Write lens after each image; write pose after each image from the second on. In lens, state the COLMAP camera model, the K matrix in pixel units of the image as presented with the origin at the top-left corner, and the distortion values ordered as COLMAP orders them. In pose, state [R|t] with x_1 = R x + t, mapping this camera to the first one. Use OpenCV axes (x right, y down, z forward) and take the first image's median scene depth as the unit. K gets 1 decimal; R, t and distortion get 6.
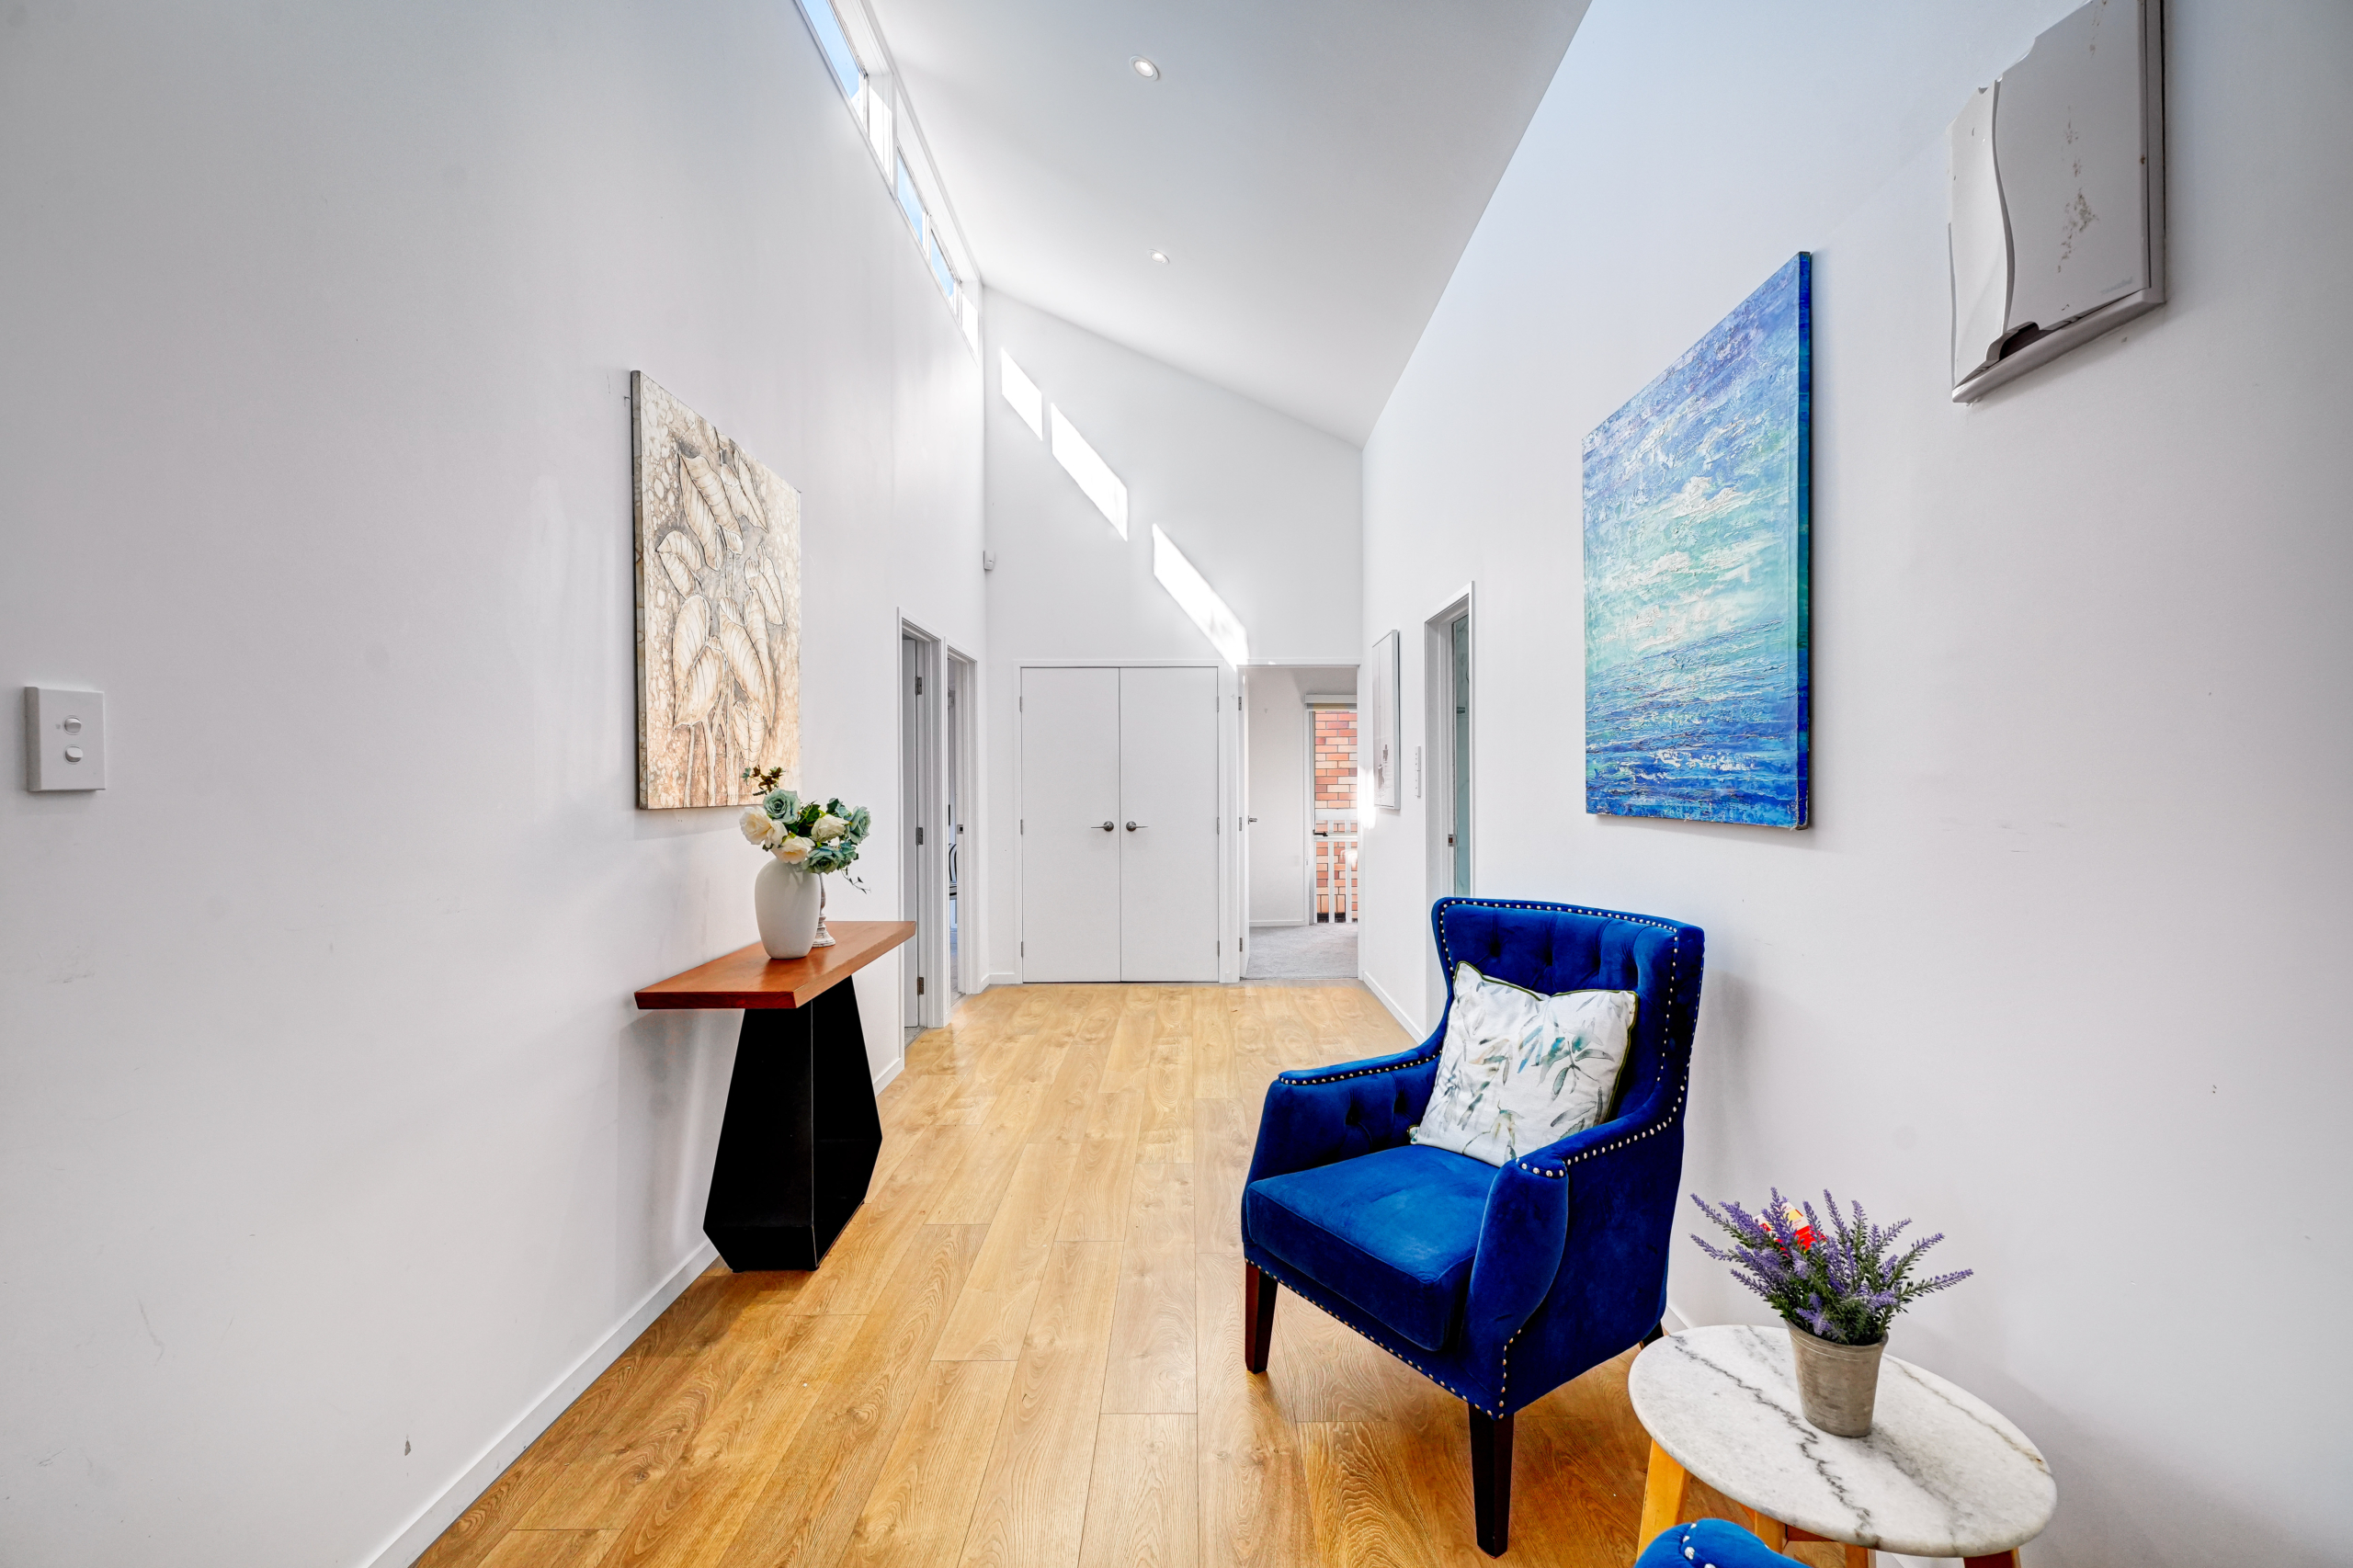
lens RADIAL K [[1063.5, 0, 1180.0], [0, 1063.5, 784.2], [0, 0, 1]] dist [-0.001501, 0.000802]
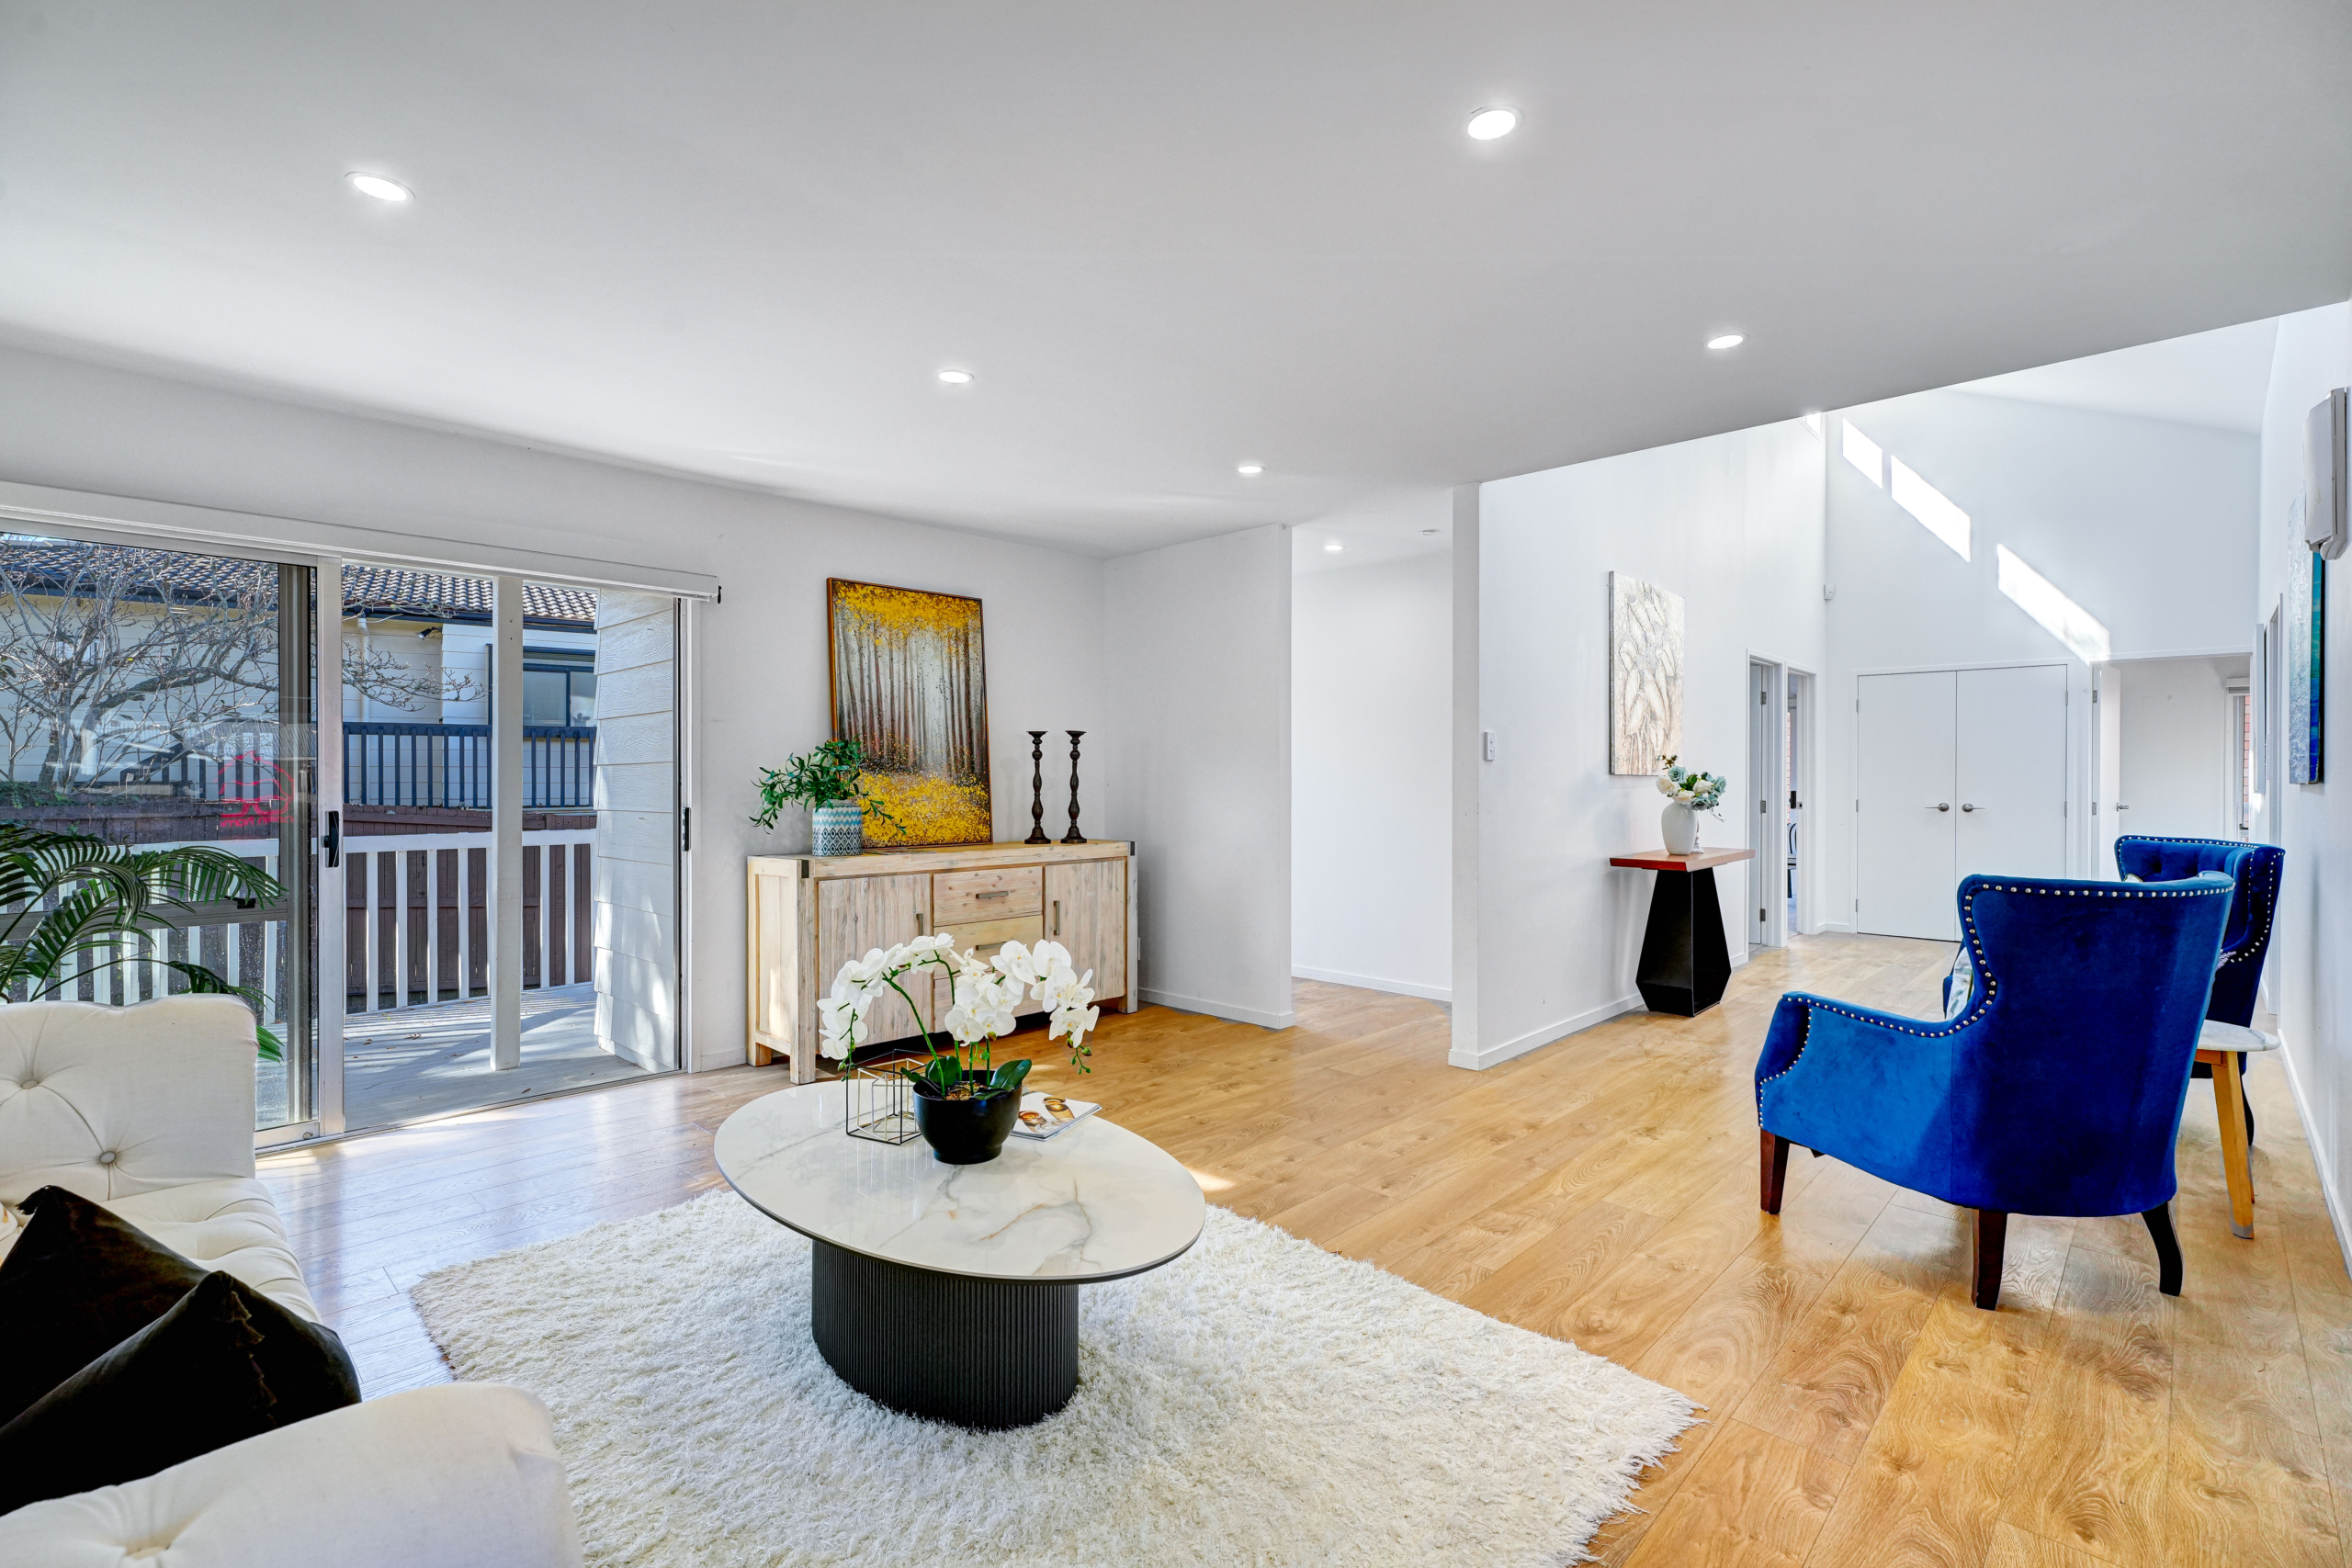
lens RADIAL K [[1062.9, 0, 1179.5], [0, 1062.9, 784.2], [0, 0, 1]] dist [-0.001501, 0.000802]
pose [[0.728131, 0.010556, -0.685357, 0.273131], [-0.008211, 0.999944, 0.006677, 0.029997], [0.685389, 0.000766, 0.728177, -0.963098]]
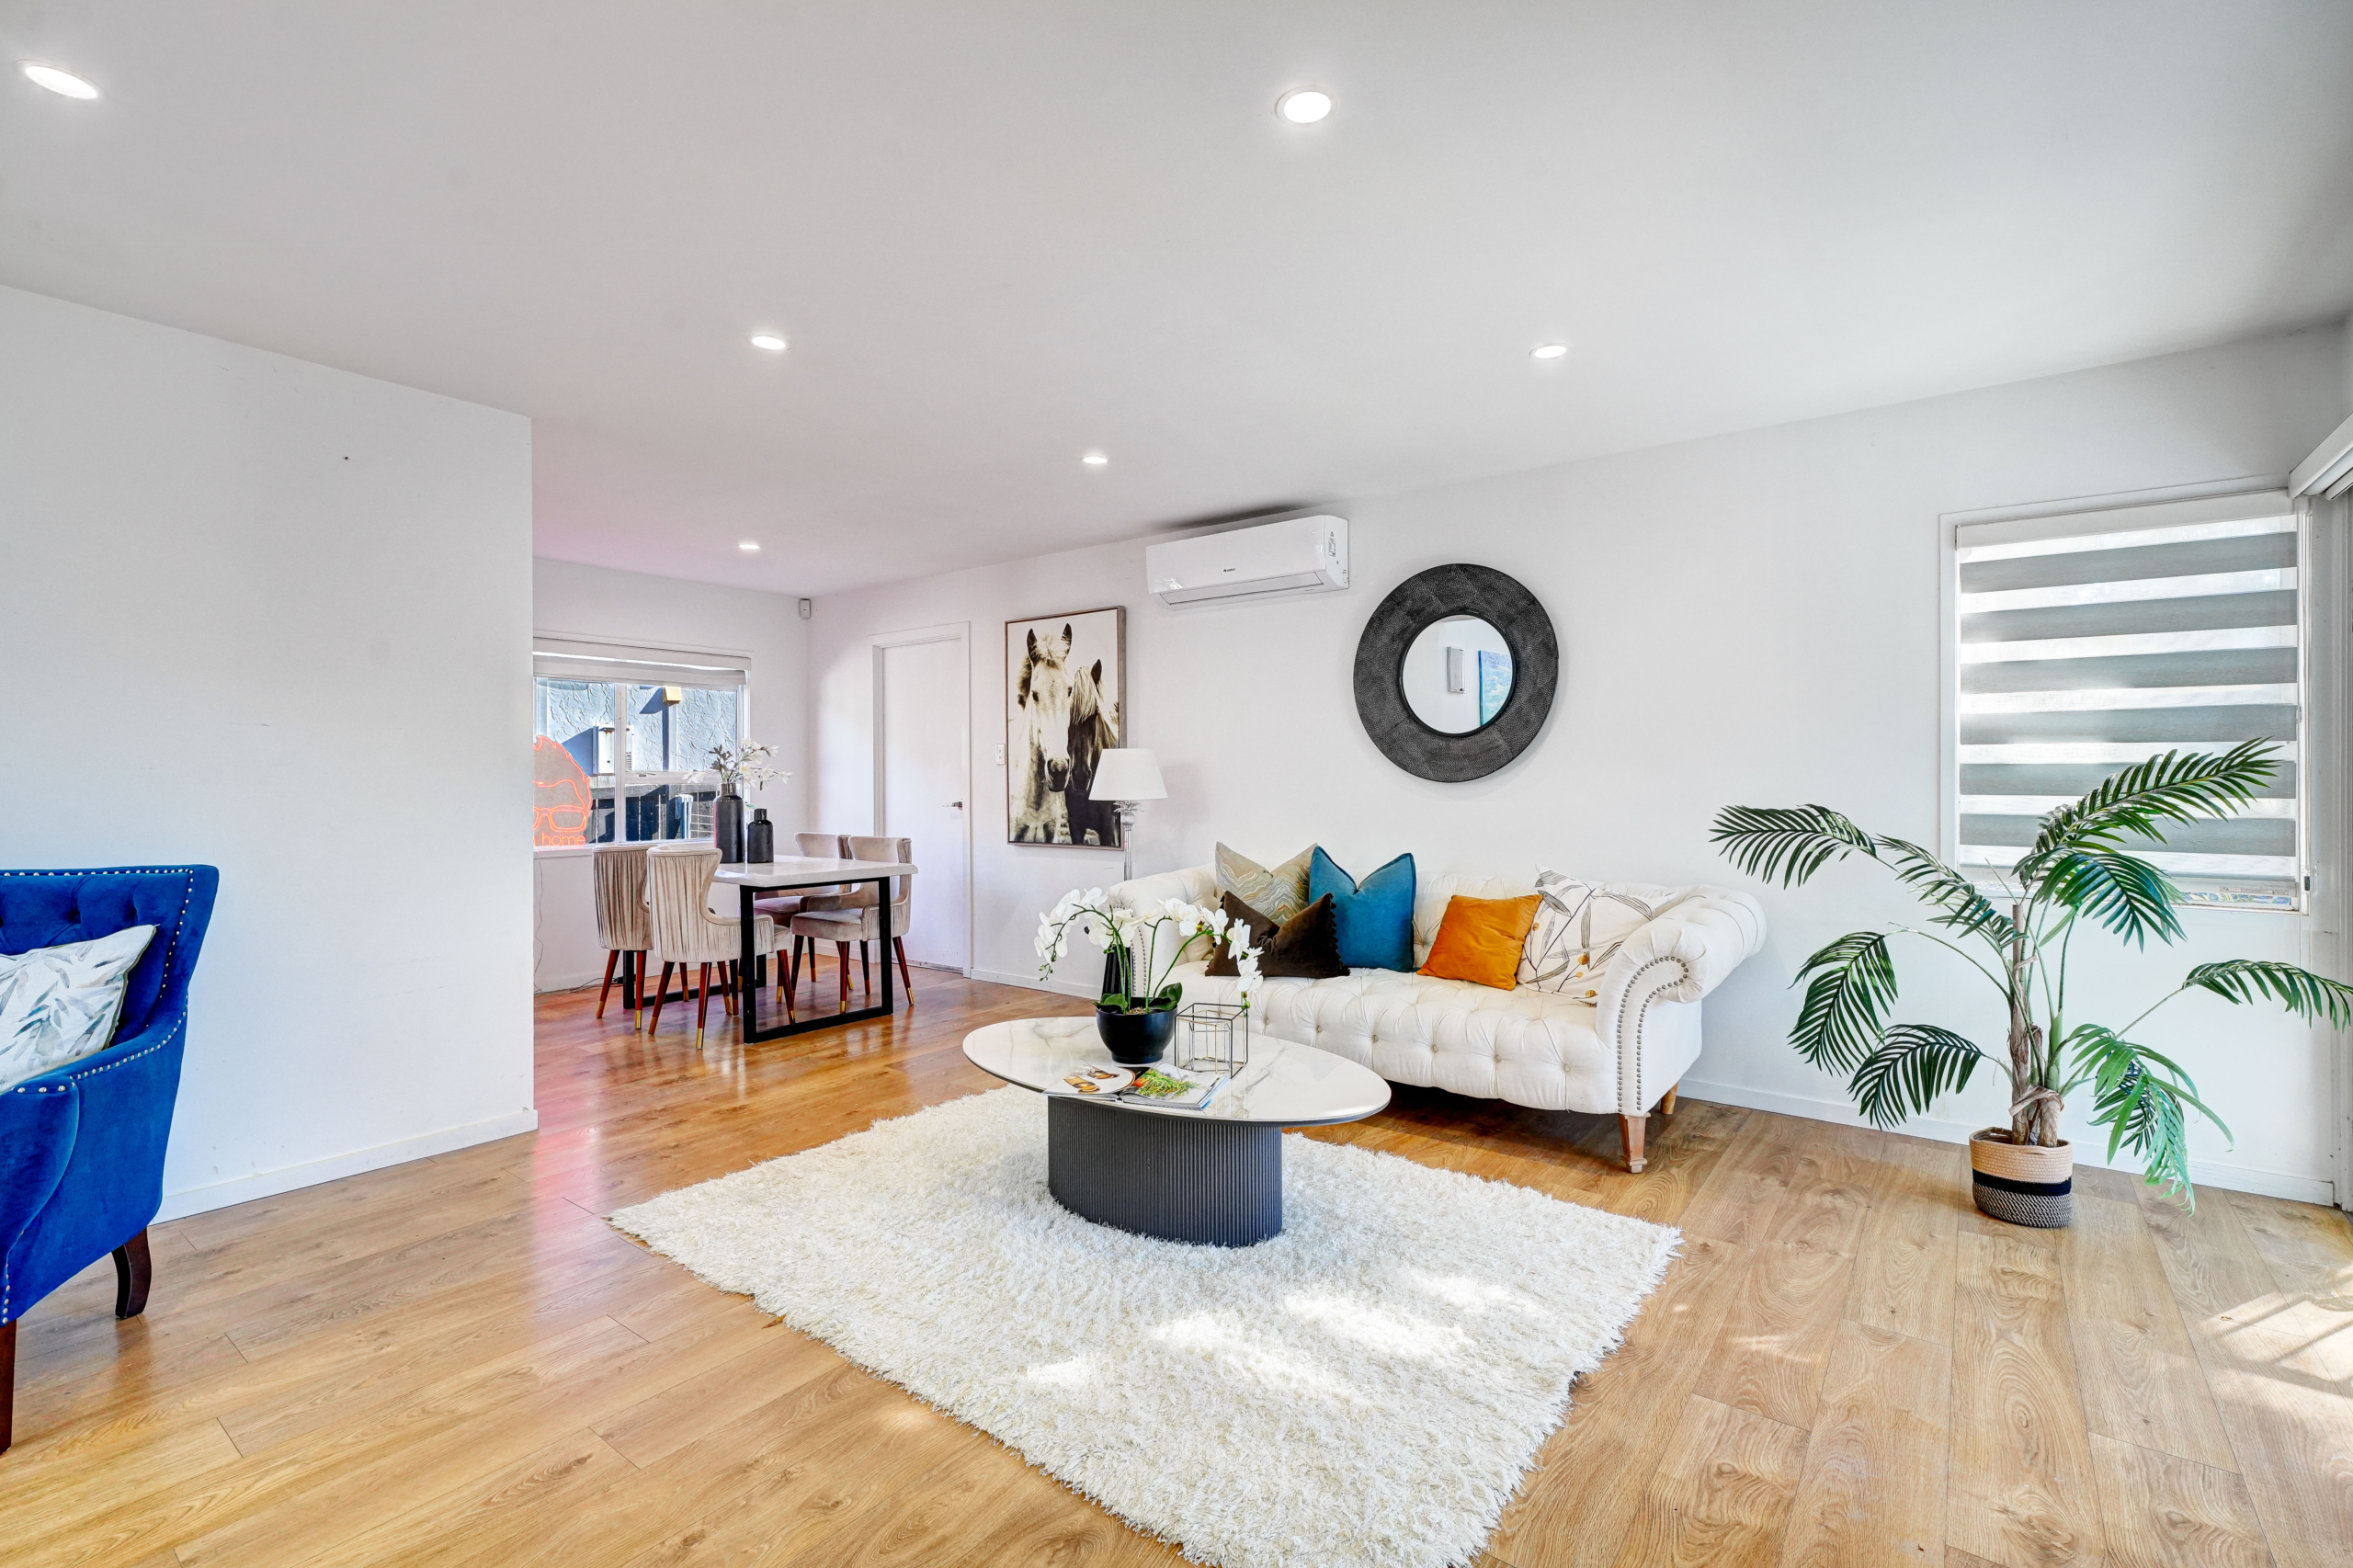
lens RADIAL K [[1063.5, 0, 1180.0], [0, 1063.5, 784.2], [0, 0, 1]] dist [-0.001501, 0.000802]
pose [[-0.805549, 0.006872, 0.592489, -0.953013], [0.010272, 0.999944, 0.002367, 0.040810], [-0.592440, 0.007993, -0.805575, 0.237664]]
